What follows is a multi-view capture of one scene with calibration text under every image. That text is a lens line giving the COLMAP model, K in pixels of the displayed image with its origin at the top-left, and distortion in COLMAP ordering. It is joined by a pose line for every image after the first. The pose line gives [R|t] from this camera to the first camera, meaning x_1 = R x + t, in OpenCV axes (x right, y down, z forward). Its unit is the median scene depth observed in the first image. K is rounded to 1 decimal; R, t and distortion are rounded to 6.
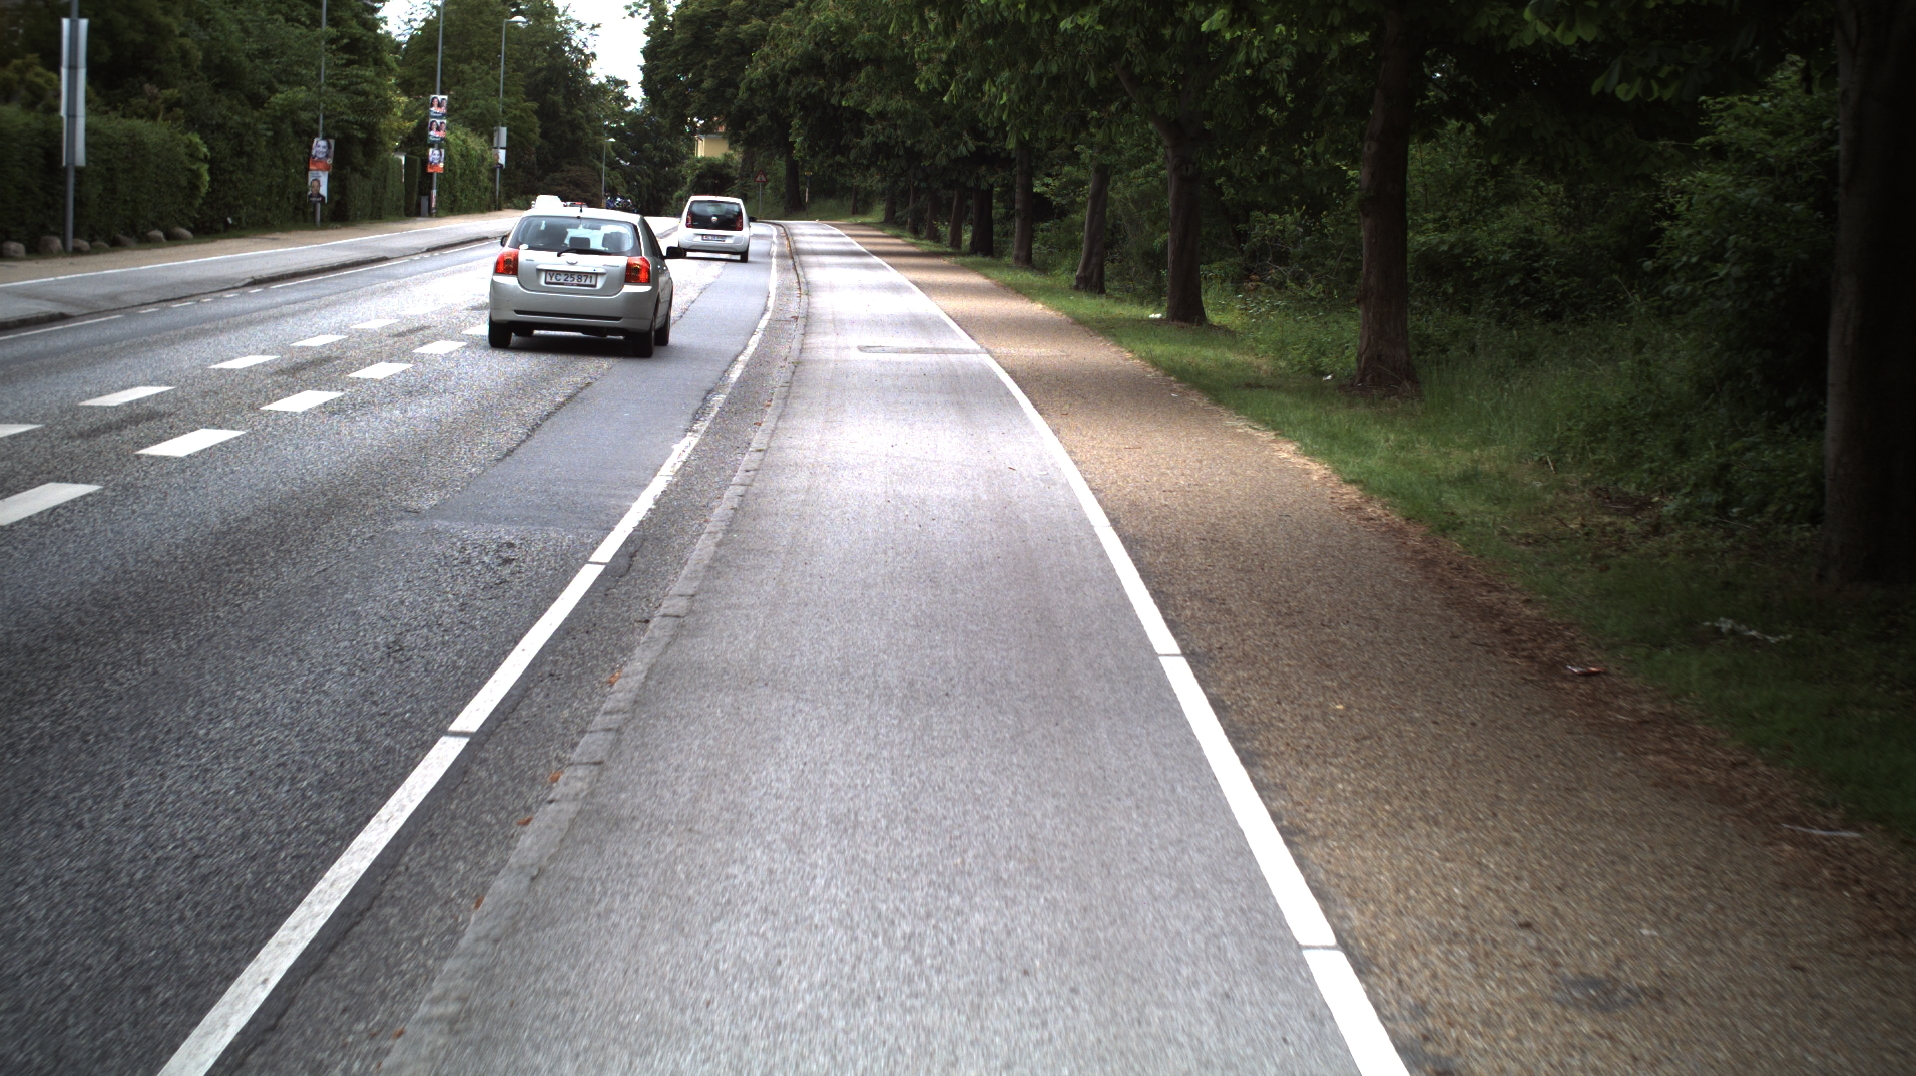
lens RADIAL K [[3263.5, 0, 958.0], [0, 3263.5, 538.0], [0, 0, 1]] dist [-0.290156, 0.332624]
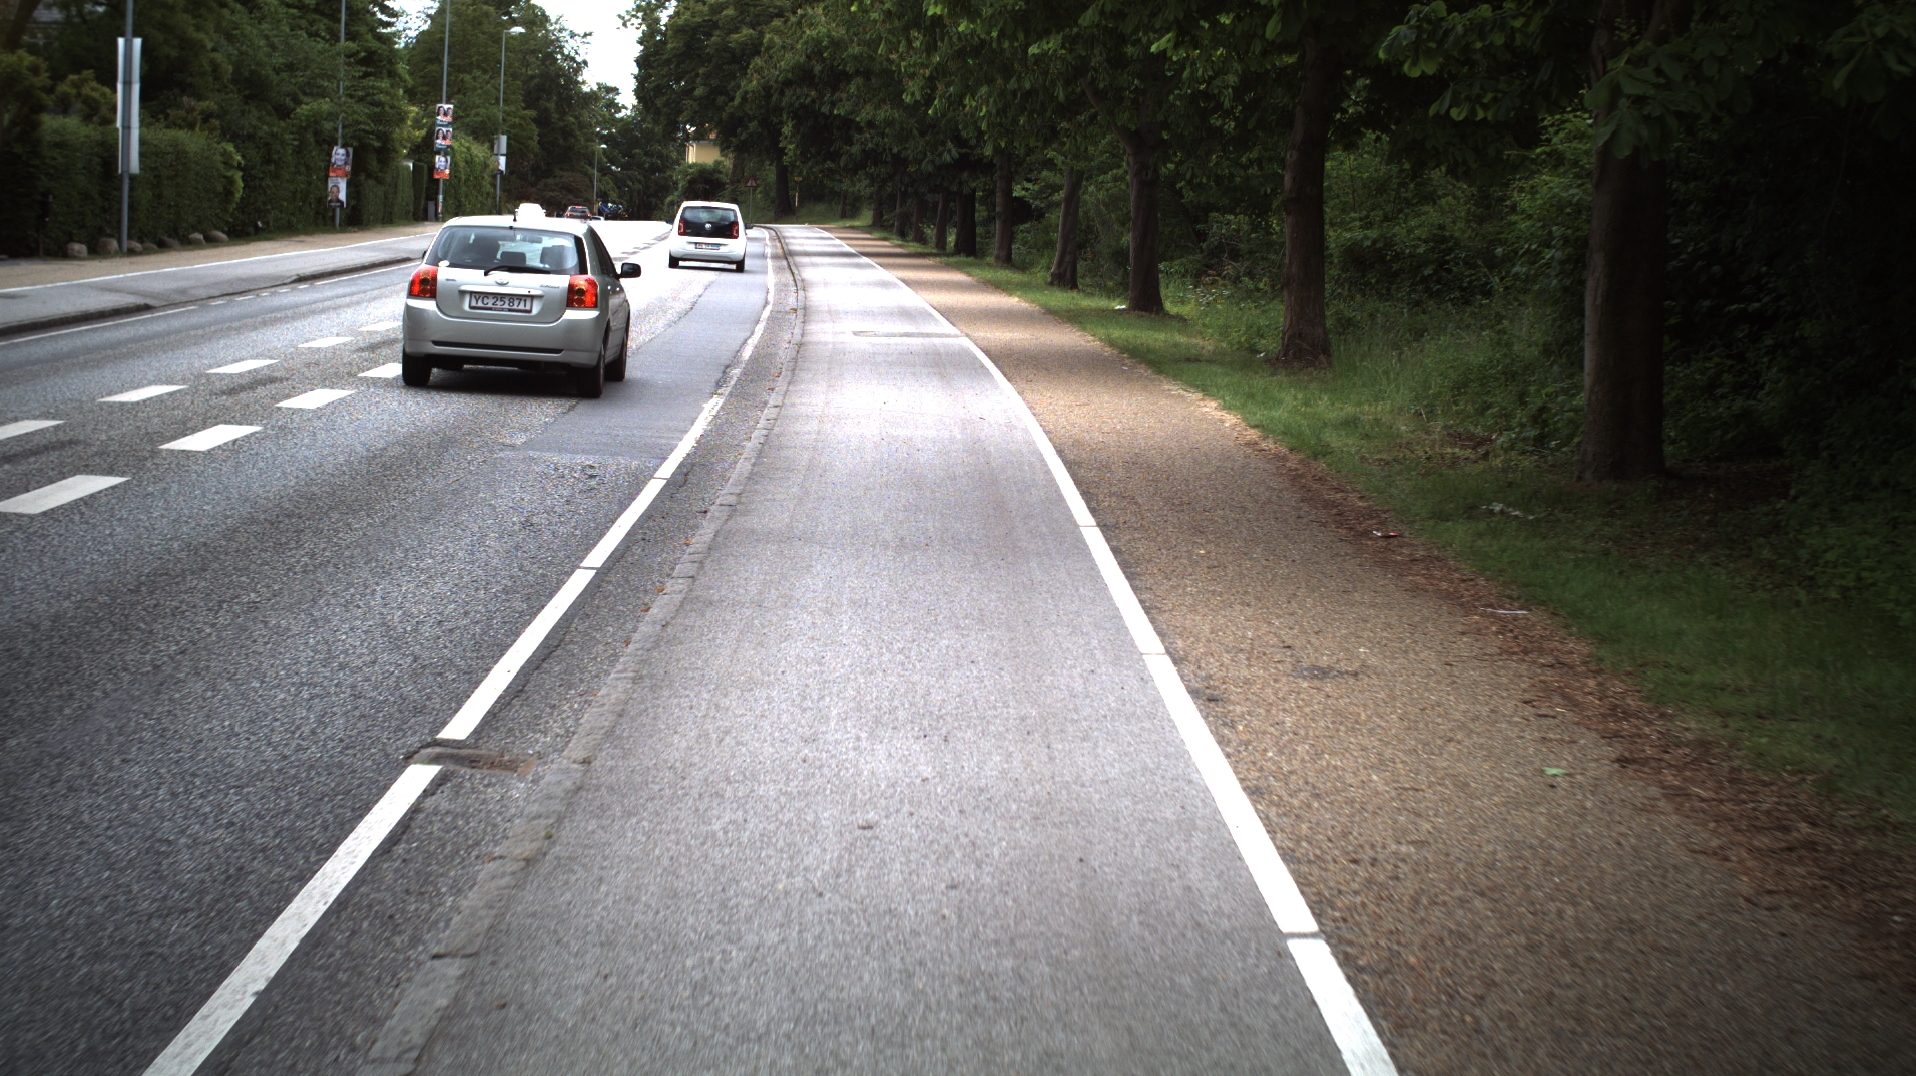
lens RADIAL K [[3263.5, 0, 958.0], [0, 3263.5, 538.0], [0, 0, 1]] dist [-0.290156, 0.332624]
pose [[0.999989, -0.002835, 0.003852, 0.000796], [0.002840, 0.999995, -0.001408, 0.007988], [-0.003848, 0.001418, 0.999992, -0.072567]]
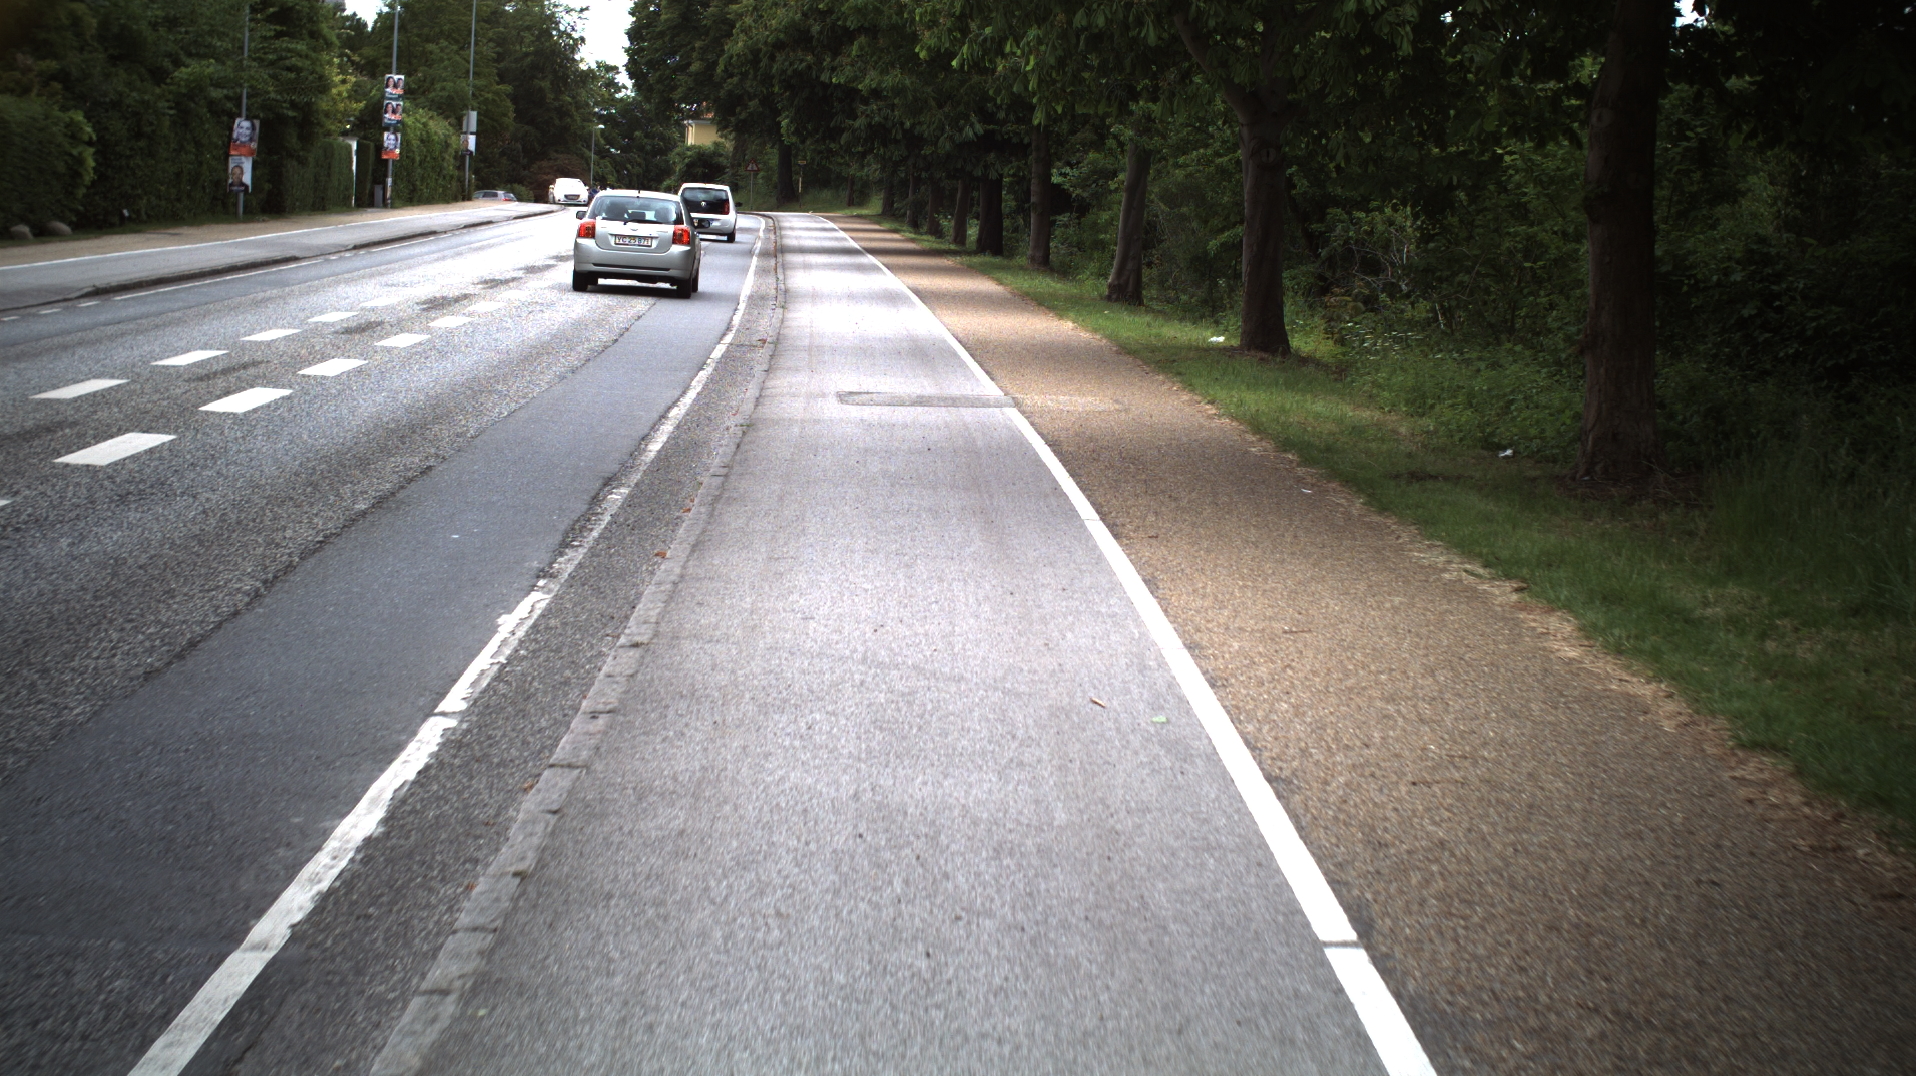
lens RADIAL K [[3263.5, 0, 958.0], [0, 3263.5, 538.0], [0, 0, 1]] dist [-0.290156, 0.332624]
pose [[0.999992, 0.003874, 0.000549, -0.002080], [-0.003876, 0.999988, 0.002874, -0.015421], [-0.000538, -0.002876, 0.999996, 0.145302]]
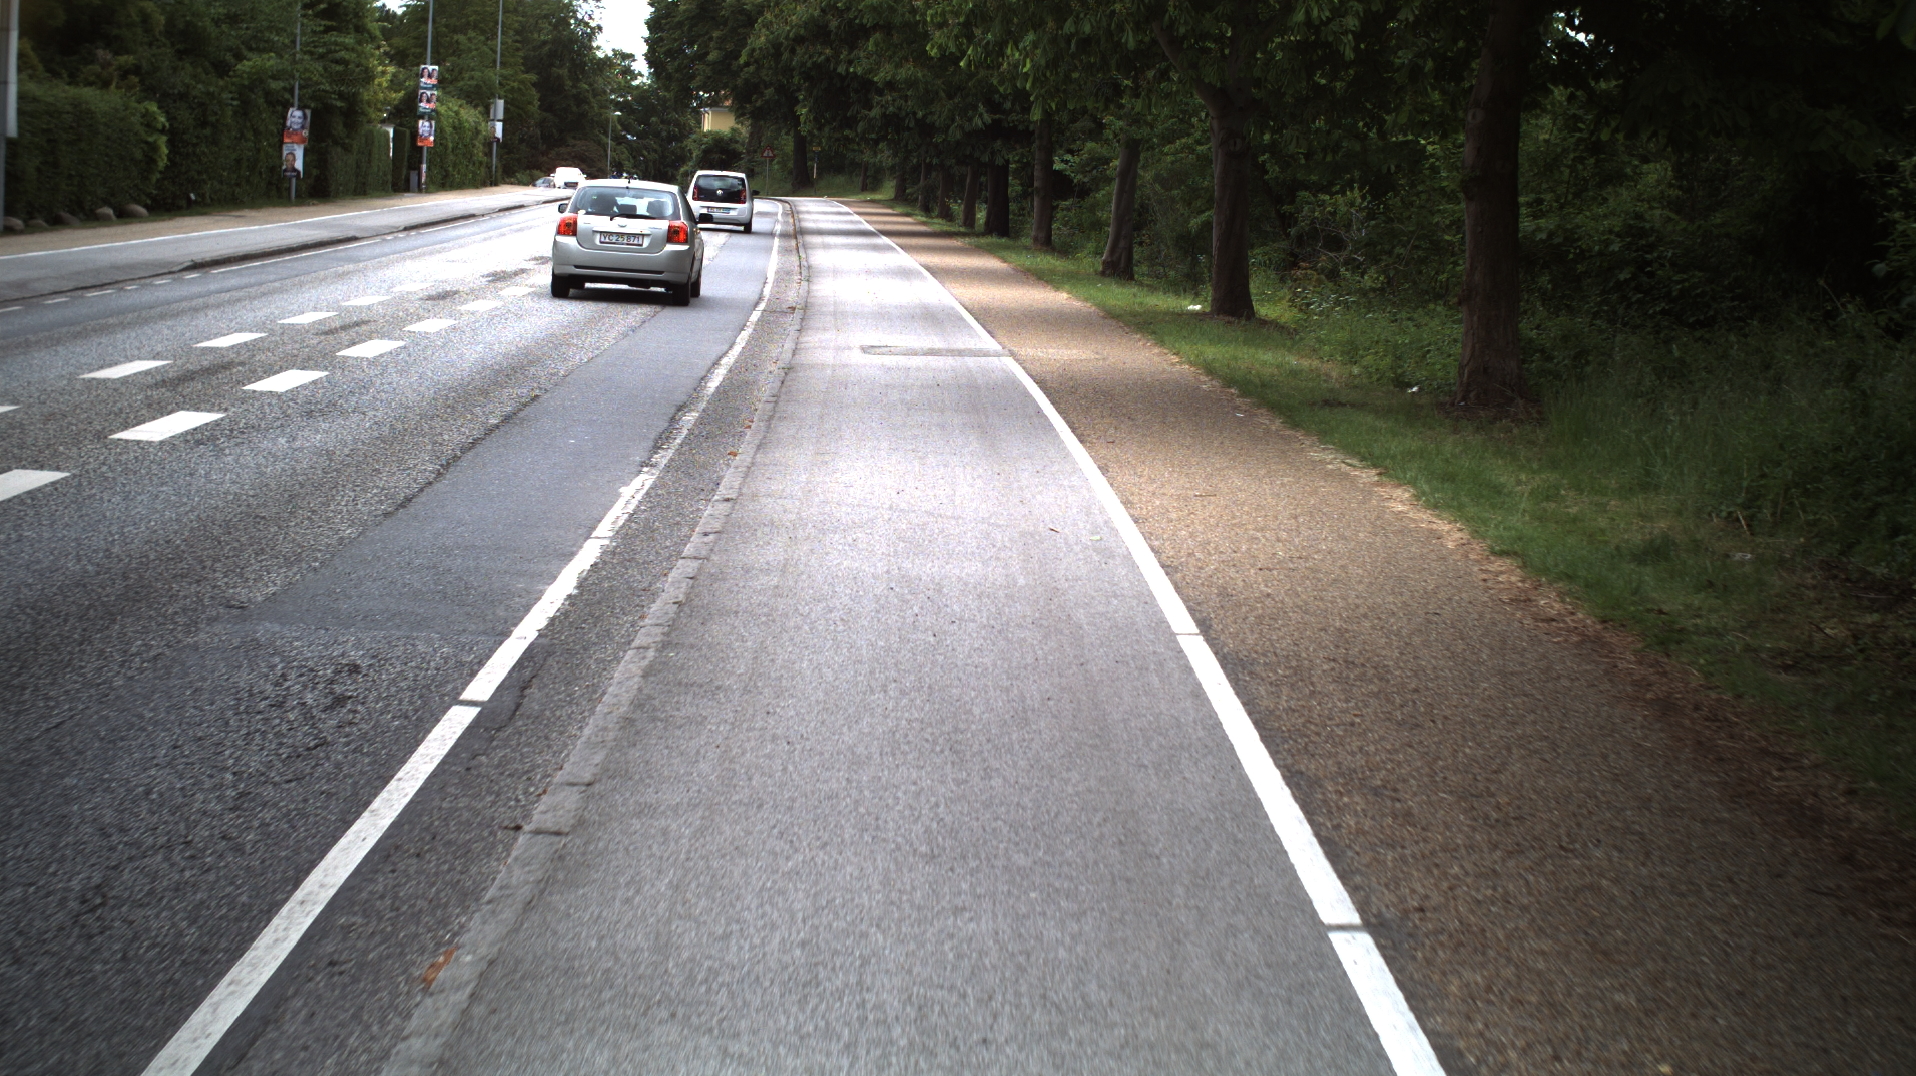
lens RADIAL K [[3263.5, 0, 958.0], [0, 3263.5, 538.0], [0, 0, 1]] dist [-0.290156, 0.332624]
pose [[0.999987, 0.004066, -0.002934, -0.001156], [-0.004045, 0.999966, 0.007221, -0.007736], [0.002963, -0.007209, 0.999970, 0.072785]]
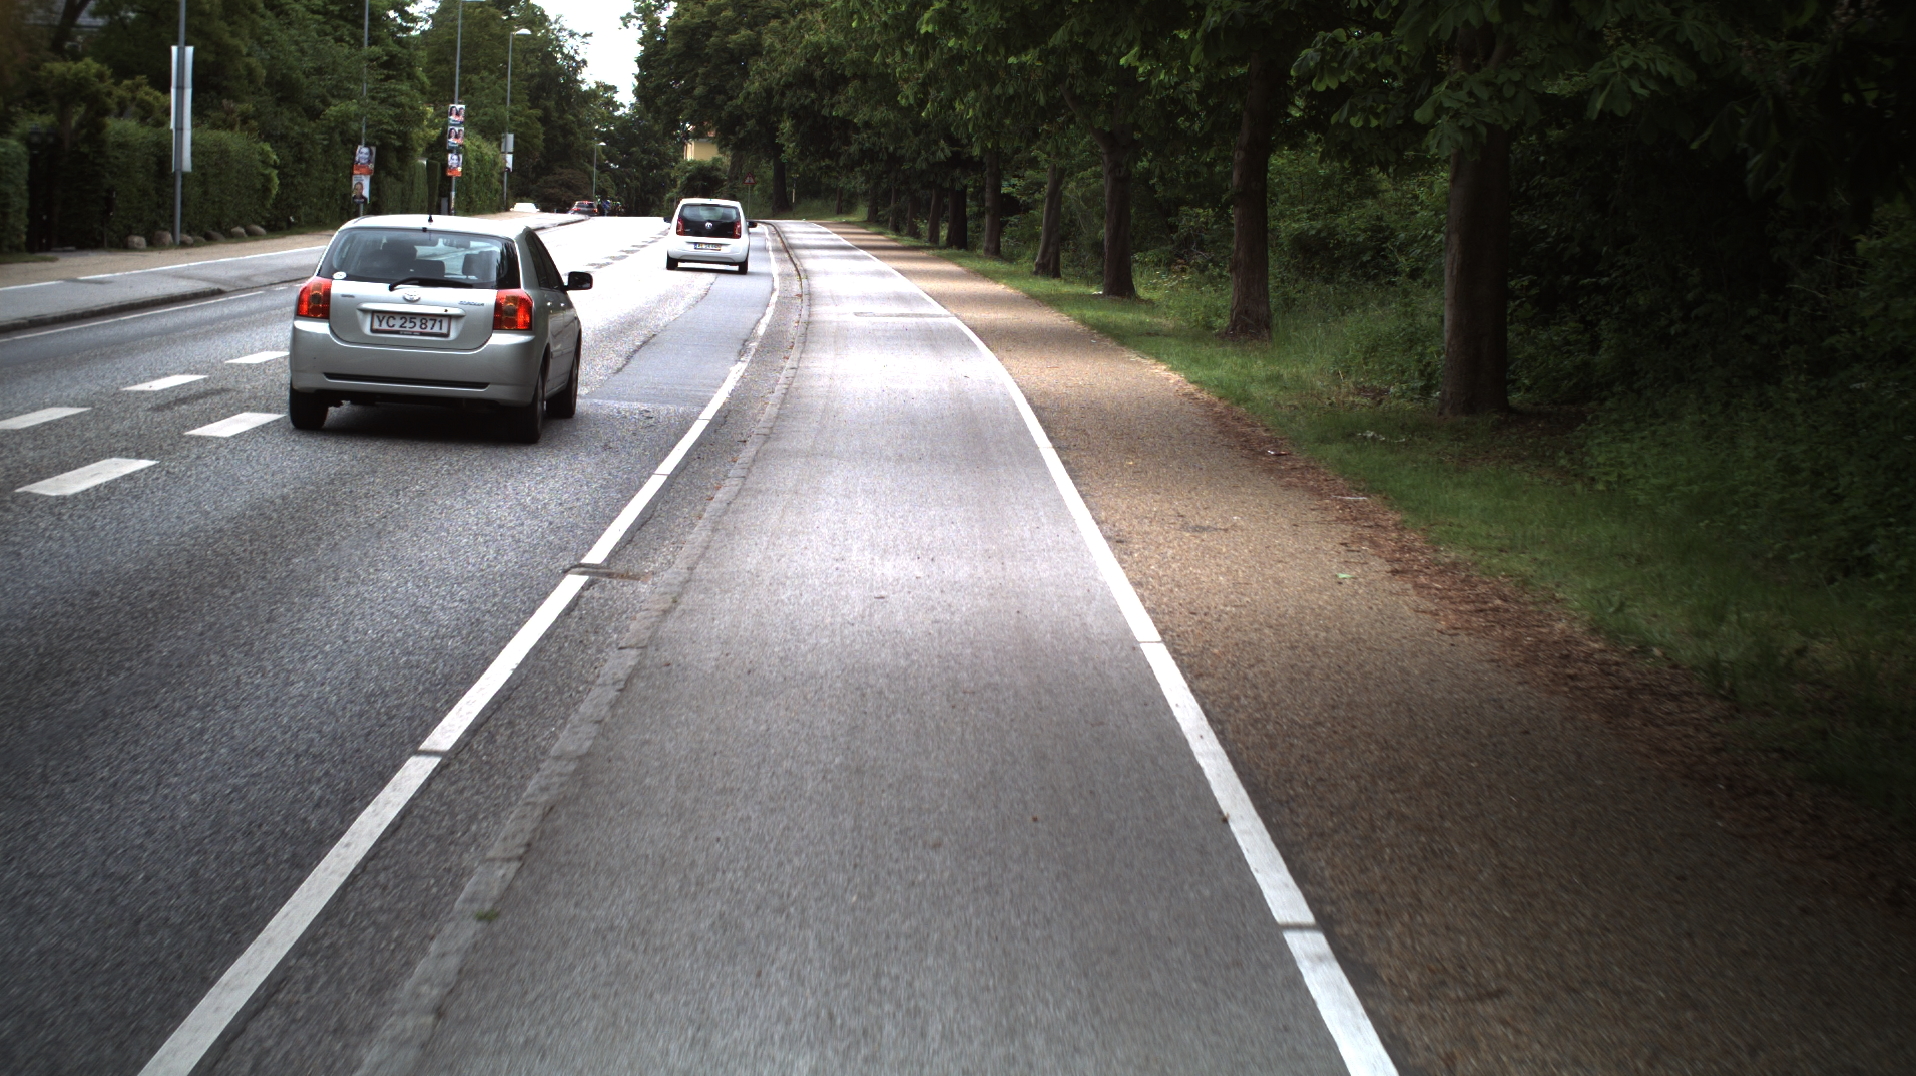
lens RADIAL K [[3263.5, 0, 958.0], [0, 3263.5, 538.0], [0, 0, 1]] dist [-0.290156, 0.332624]
pose [[0.999975, -0.004236, 0.005627, 0.001295], [0.004238, 0.999991, -0.000351, 0.015971], [-0.005625, 0.000375, 0.999984, -0.144939]]
